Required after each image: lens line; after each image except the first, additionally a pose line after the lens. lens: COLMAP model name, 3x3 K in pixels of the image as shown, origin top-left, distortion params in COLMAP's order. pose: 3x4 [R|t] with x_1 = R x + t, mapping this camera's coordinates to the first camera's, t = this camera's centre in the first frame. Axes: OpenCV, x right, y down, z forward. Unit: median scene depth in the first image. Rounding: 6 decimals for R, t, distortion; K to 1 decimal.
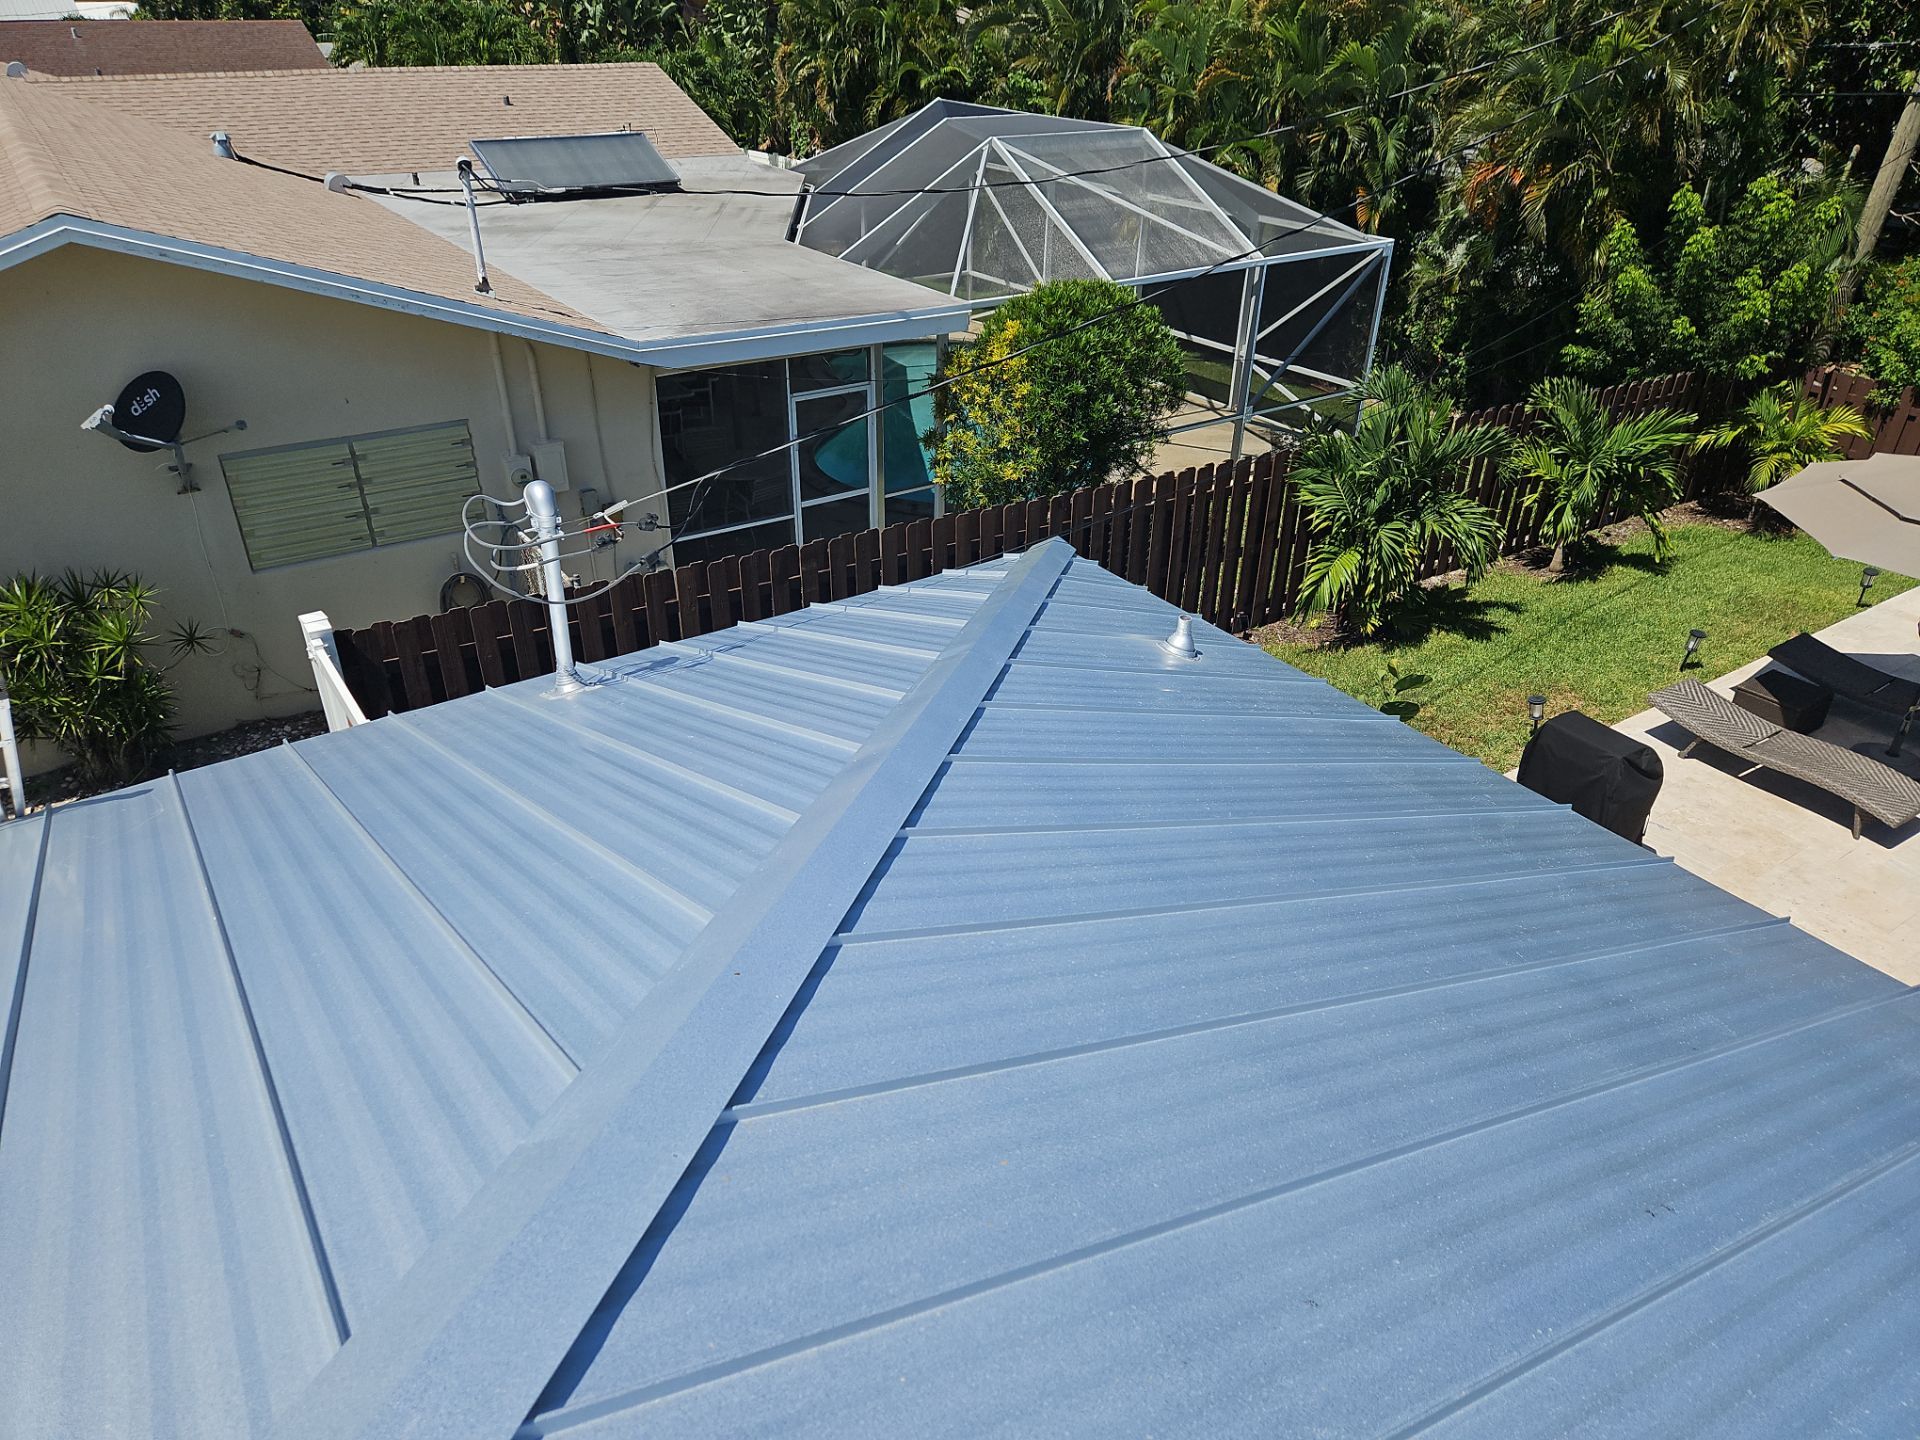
lens RADIAL K [[1319.9, 0, 949.6], [0, 1319.9, 725.9], [0, 0, 1]] dist [0.081545, -0.071593]
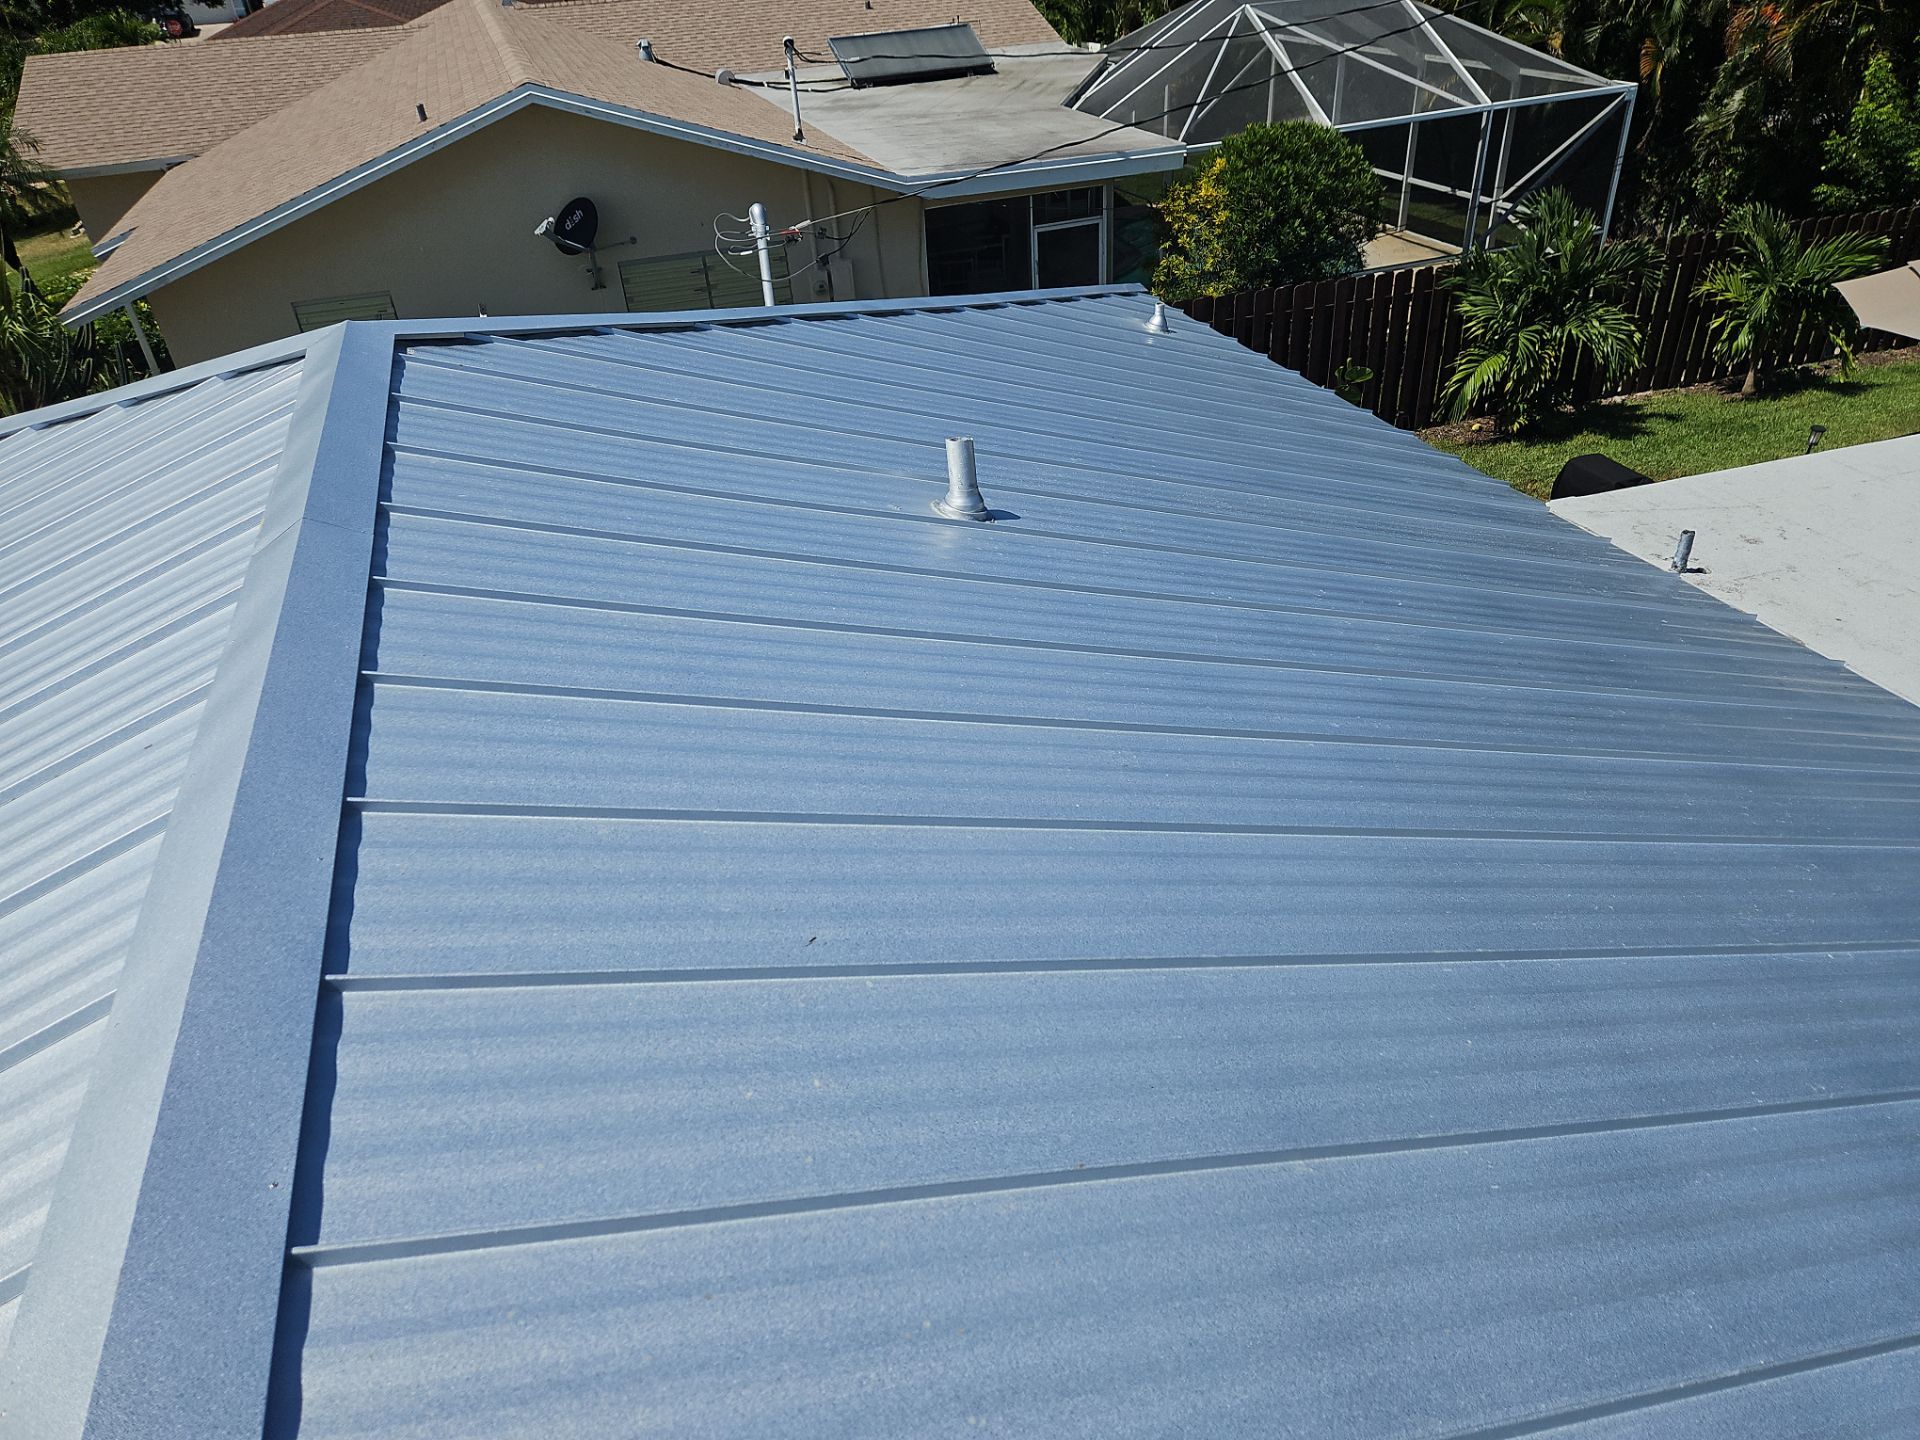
lens RADIAL K [[1319.9, 0, 949.6], [0, 1319.9, 725.9], [0, 0, 1]] dist [0.081545, -0.071593]
pose [[0.960625, 0.085136, -0.264484, 0.172993], [-0.070534, 0.995439, 0.064241, 0.140169], [0.268746, -0.043057, 0.962248, -0.239849]]
